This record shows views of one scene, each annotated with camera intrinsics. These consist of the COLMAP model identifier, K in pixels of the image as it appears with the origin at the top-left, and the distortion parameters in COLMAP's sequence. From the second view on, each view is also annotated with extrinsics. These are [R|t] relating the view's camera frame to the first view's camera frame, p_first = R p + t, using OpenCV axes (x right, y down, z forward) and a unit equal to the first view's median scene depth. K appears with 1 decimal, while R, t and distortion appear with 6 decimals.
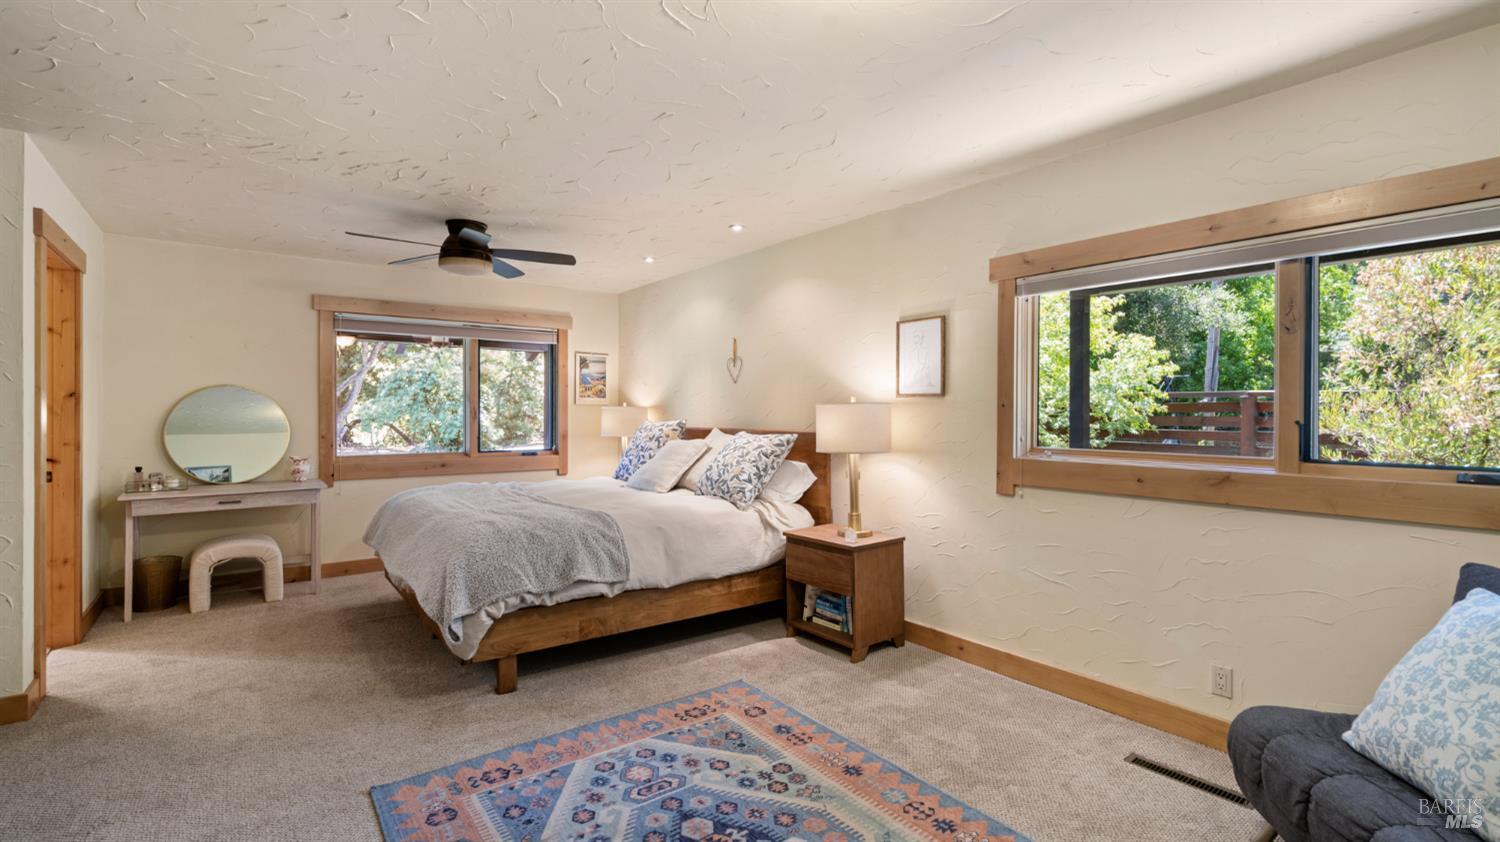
lens RADIAL K [[679.5, 0, 749.8], [0, 679.5, 411.4], [0, 0, 1]] dist [-0.014959, 0.000385]
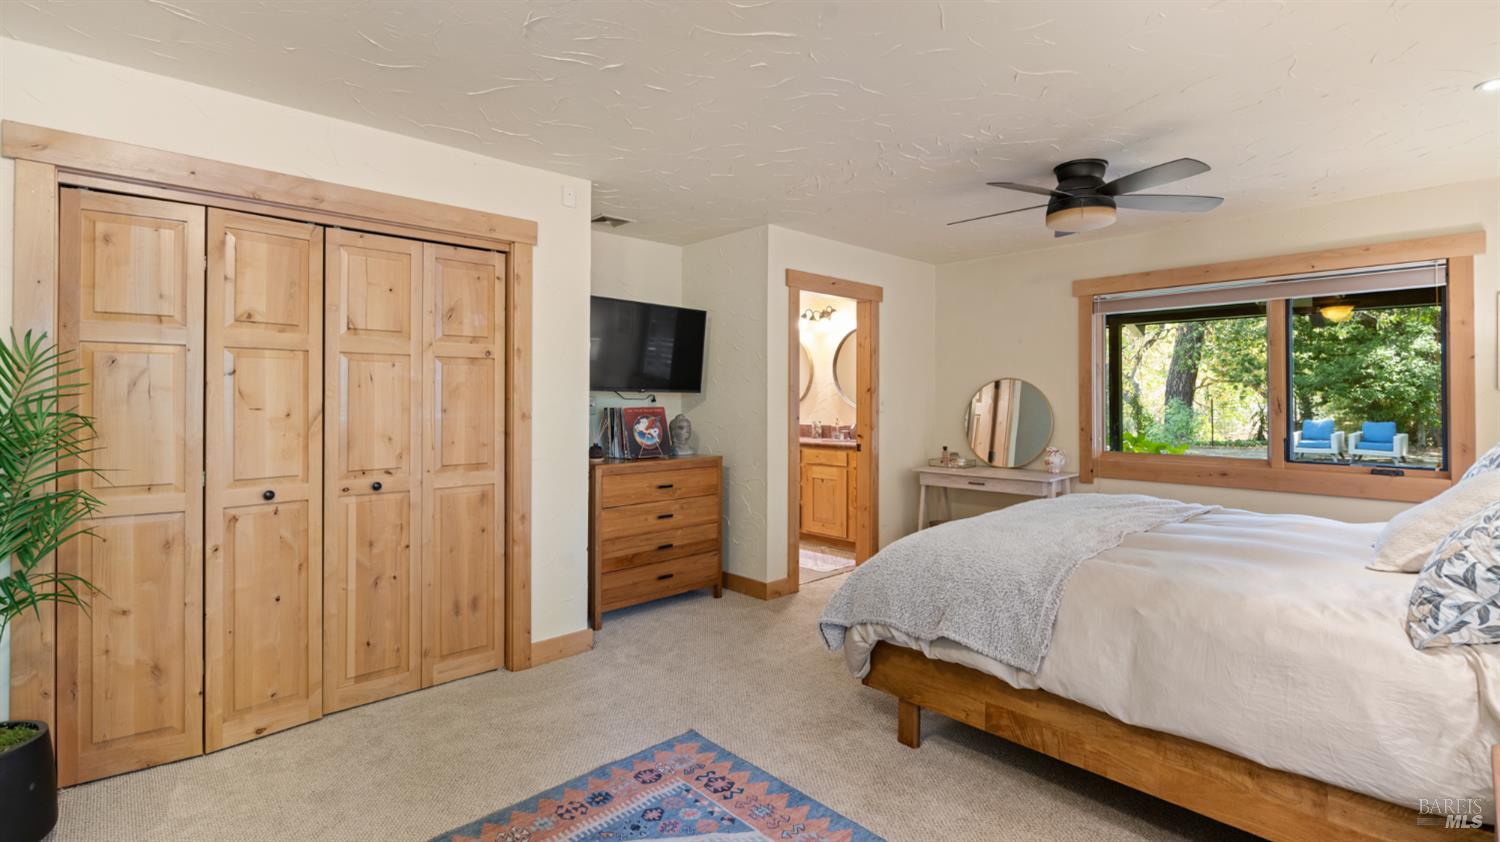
lens RADIAL K [[679.5, 0, 739.9], [0, 679.5, 398.2], [0, 0, 1]] dist [-0.014959, 0.000385]
pose [[0.096818, -0.004870, -0.995290, 0.434623], [-0.003300, 0.999981, -0.005214, 0.001228], [0.995297, 0.003790, 0.096800, 0.709007]]
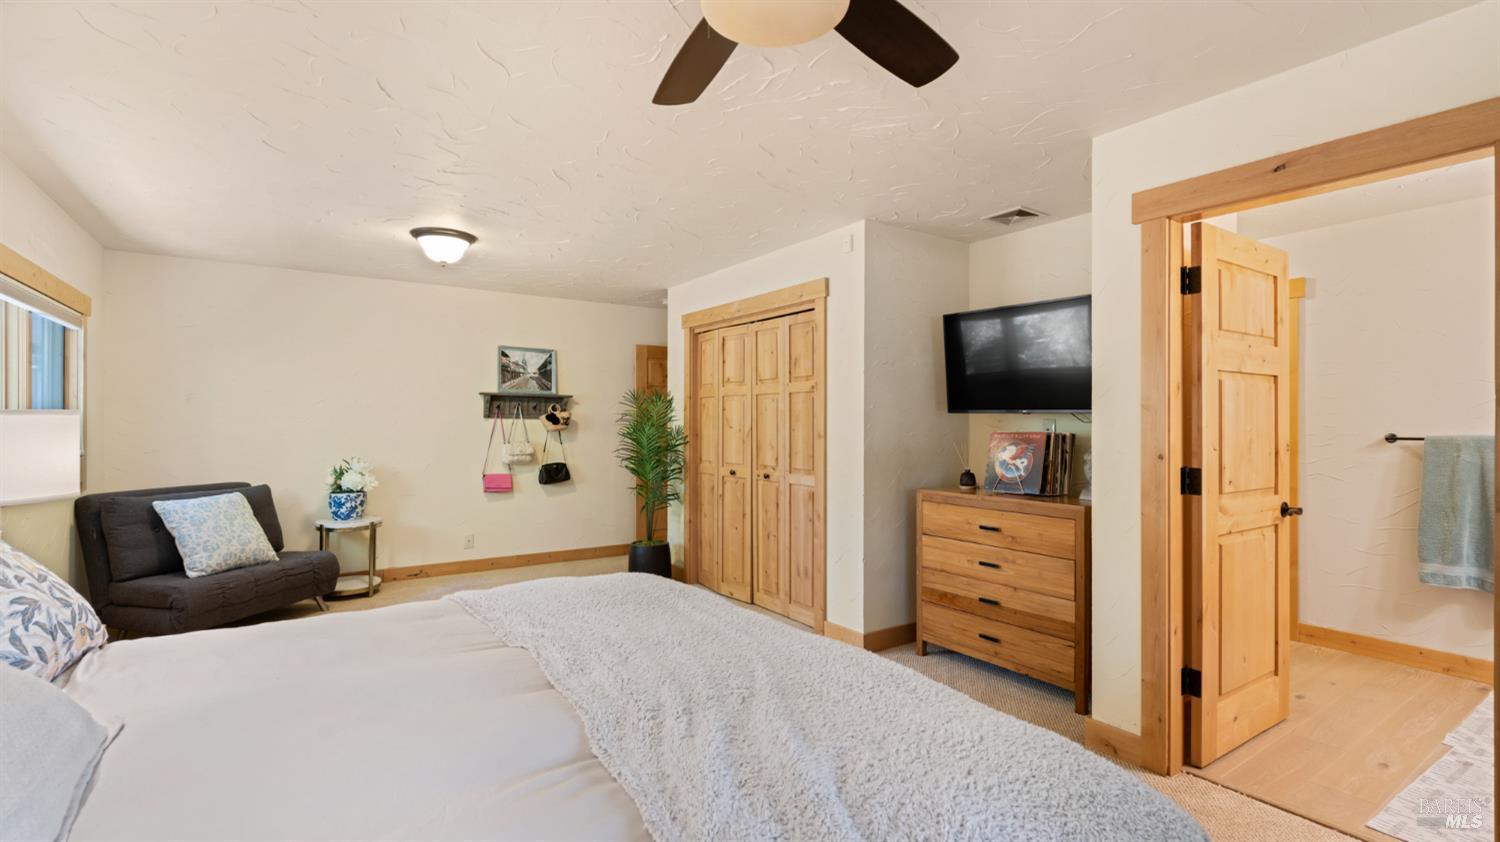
lens RADIAL K [[679.5, 0, 748.4], [0, 679.5, 425.4], [0, 0, 1]] dist [-0.014959, 0.000385]
pose [[-0.998516, -0.006890, 0.054022, -0.532101], [-0.006611, 0.999964, 0.005342, -0.001163], [-0.054057, 0.004977, -0.998525, 1.756329]]
